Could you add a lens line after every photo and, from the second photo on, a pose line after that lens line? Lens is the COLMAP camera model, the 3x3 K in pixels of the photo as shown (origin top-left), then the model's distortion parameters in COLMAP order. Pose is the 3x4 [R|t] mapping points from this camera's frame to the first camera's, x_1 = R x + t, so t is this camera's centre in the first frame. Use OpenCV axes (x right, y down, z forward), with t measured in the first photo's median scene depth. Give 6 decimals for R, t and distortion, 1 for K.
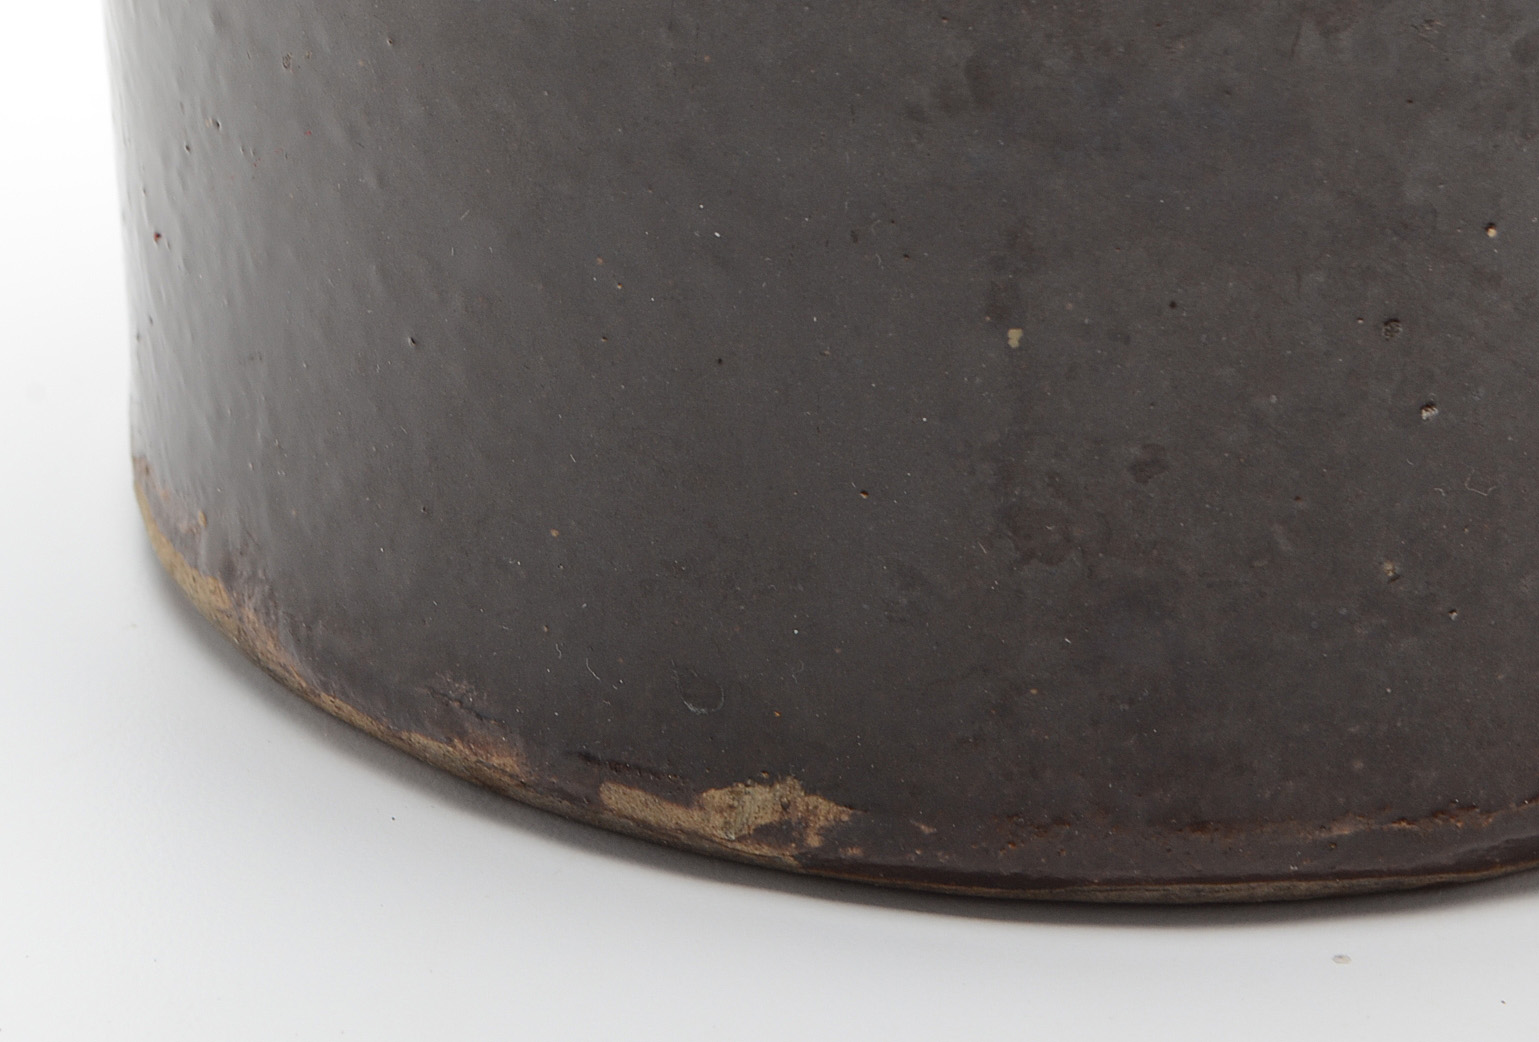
lens RADIAL K [[3917.4, 0, 775.3], [0, 3917.4, 523.5], [0, 0, 1]] dist [-0.099986, 0.000000]
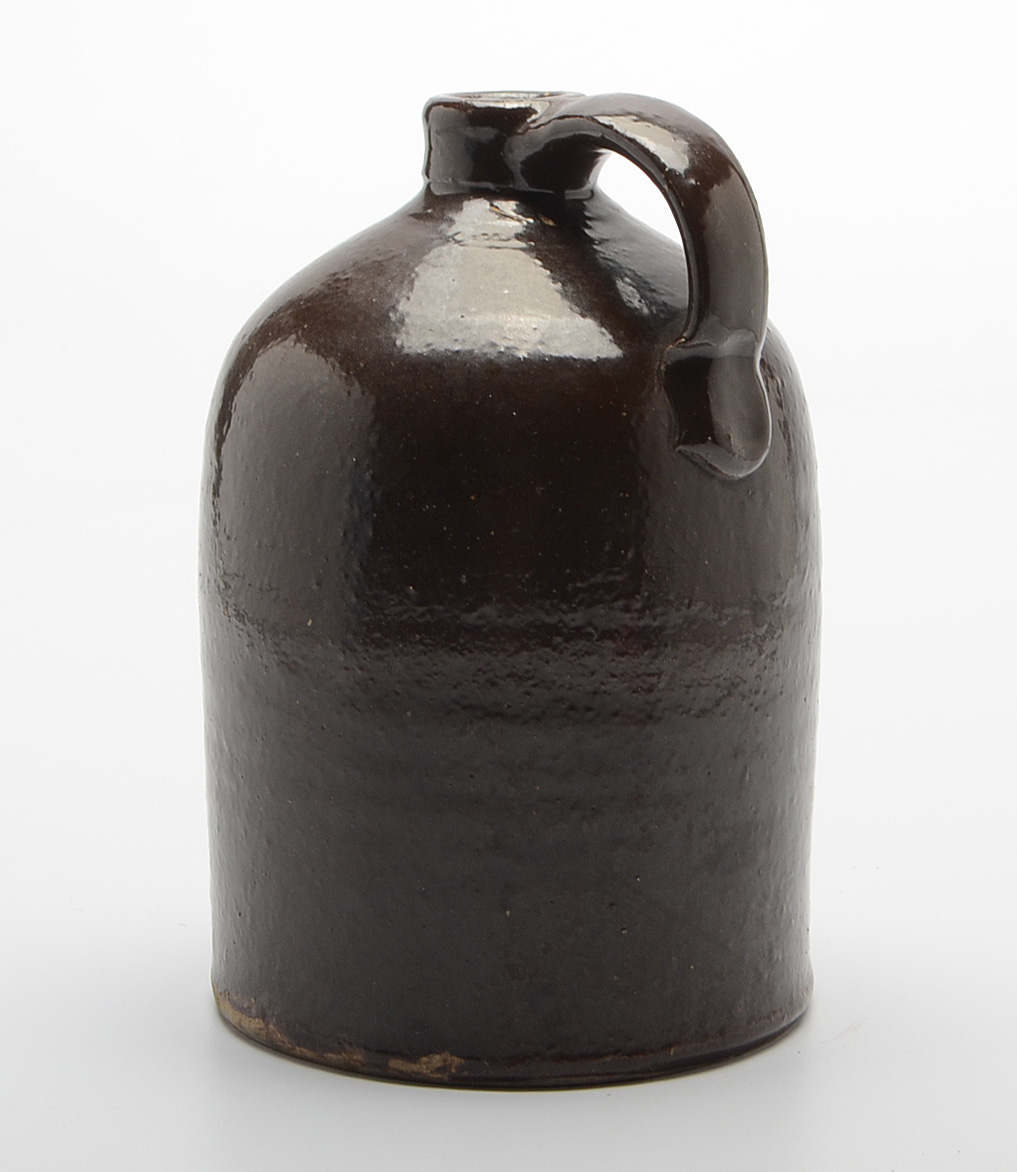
lens RADIAL K [[2676.2, 0, 506.8], [0, 2676.2, 583.9], [0, 0, 1]] dist [-0.415559, 0.000000]
pose [[0.992285, -0.013243, 0.123266, -0.221244], [0.053593, 0.942397, -0.330175, 0.442145], [-0.111793, 0.334234, 0.935836, -1.291170]]
